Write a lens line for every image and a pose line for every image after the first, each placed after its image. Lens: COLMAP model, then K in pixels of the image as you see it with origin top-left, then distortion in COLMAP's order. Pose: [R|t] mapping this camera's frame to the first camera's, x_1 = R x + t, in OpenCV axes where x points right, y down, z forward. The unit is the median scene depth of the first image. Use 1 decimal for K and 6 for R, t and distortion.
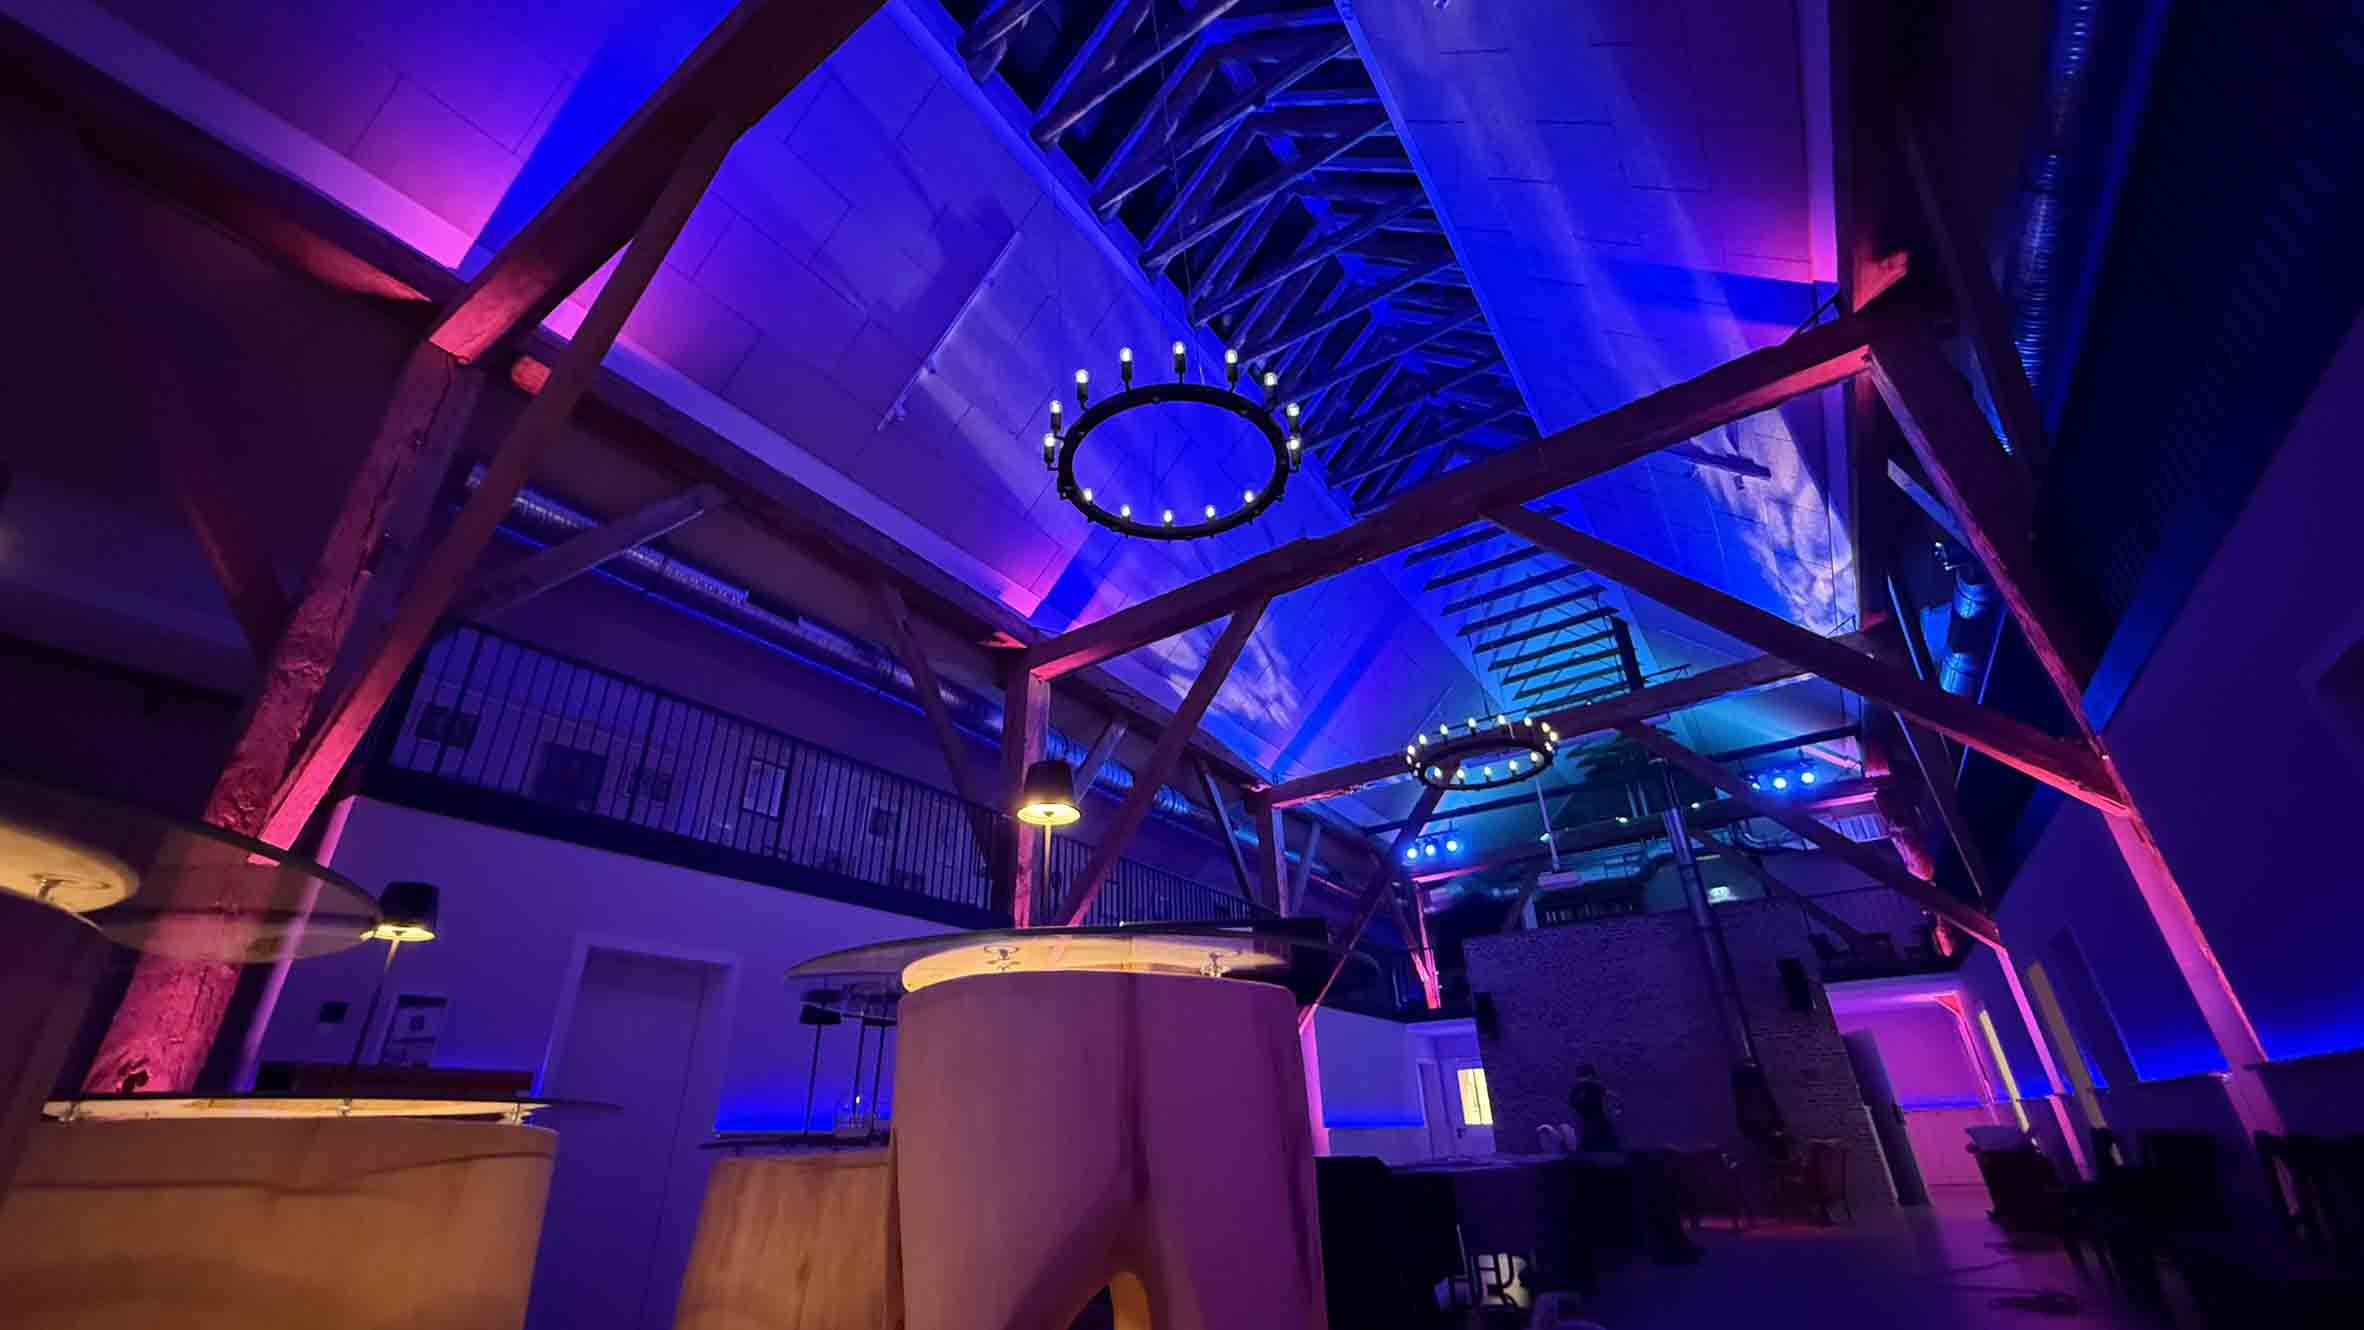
lens RADIAL K [[927.5, 0, 1158.3], [0, 927.5, 668.8], [0, 0, 1]] dist [-0.000597, -0.000951]
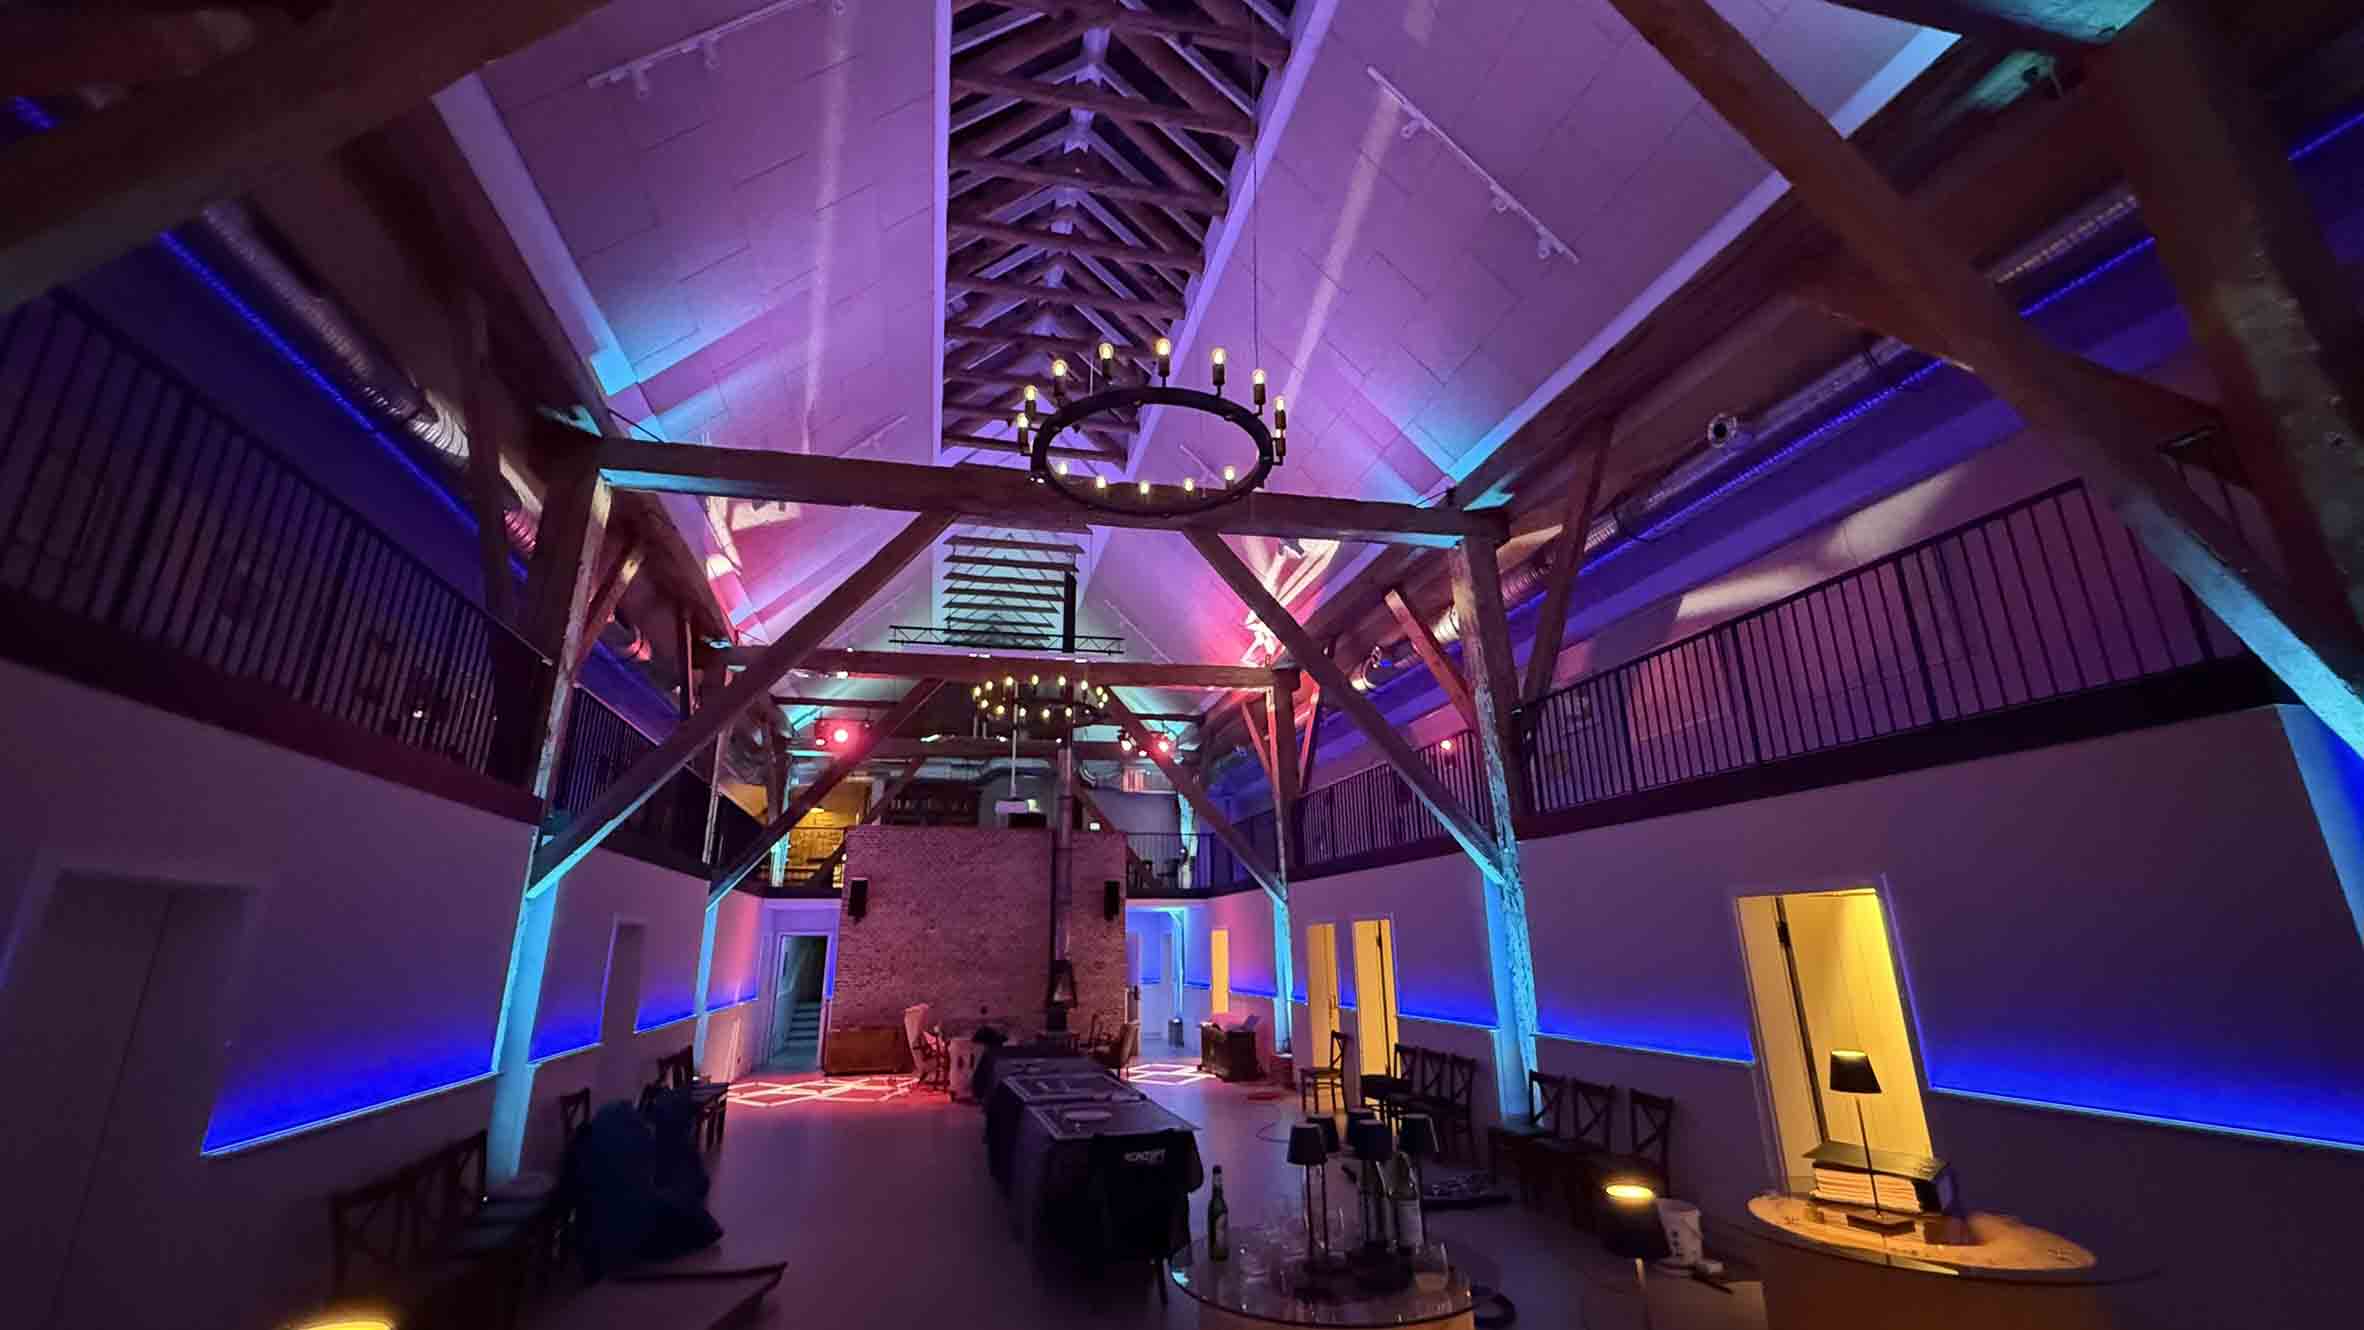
lens RADIAL K [[927.5, 0, 1161.2], [0, 927.5, 663.5], [0, 0, 1]] dist [-0.000597, -0.000951]
pose [[0.673074, 0.232671, 0.702022, -0.254385], [-0.340969, 0.939949, 0.015382, -0.013128], [-0.656286, -0.249721, 0.711989, 0.111158]]
